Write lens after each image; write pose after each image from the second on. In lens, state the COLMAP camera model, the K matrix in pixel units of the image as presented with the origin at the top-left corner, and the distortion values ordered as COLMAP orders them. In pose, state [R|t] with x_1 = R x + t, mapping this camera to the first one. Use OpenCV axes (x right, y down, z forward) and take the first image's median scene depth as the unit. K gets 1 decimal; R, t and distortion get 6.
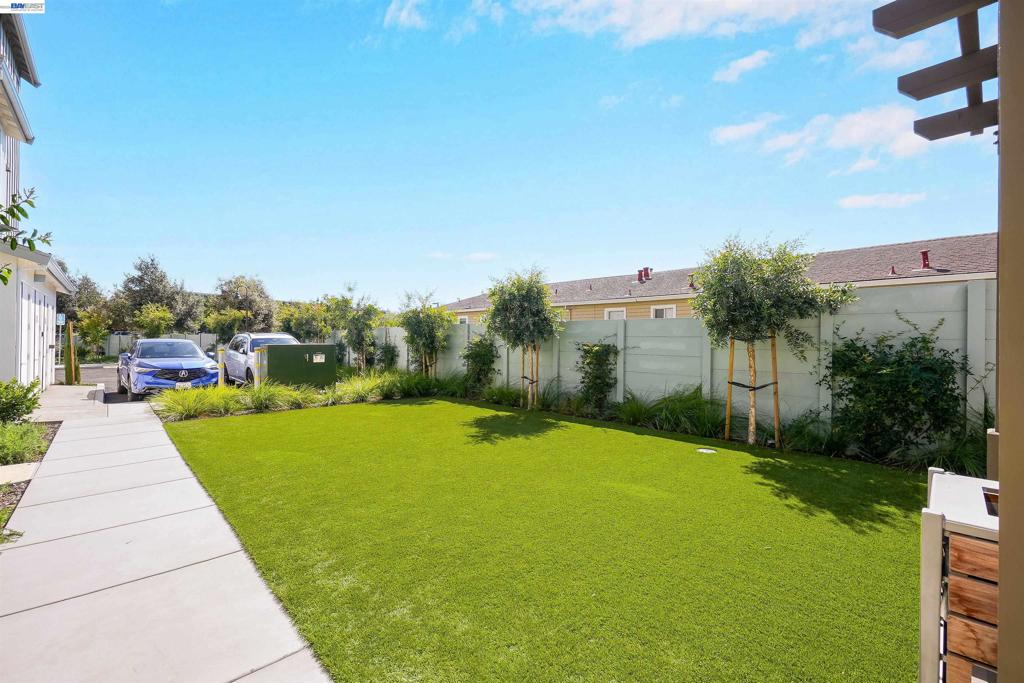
lens RADIAL K [[449.0, 0, 511.0], [0, 449.0, 336.7], [0, 0, 1]] dist [-0.000017, -0.000276]
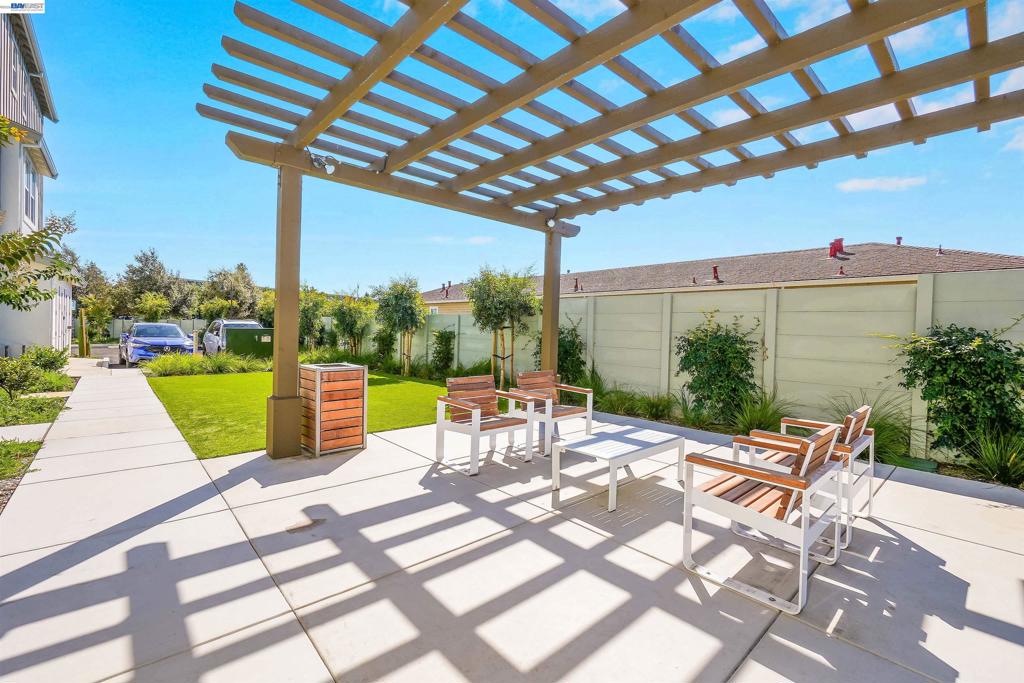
lens RADIAL K [[448.9, 0, 504.5], [0, 448.9, 336.8], [0, 0, 1]] dist [0.000991, 0.001118]
pose [[0.999747, 0.017185, -0.014502, 0.212822], [-0.016890, 0.999652, 0.020266, 0.001651], [0.014845, -0.020016, 0.999689, -0.234663]]
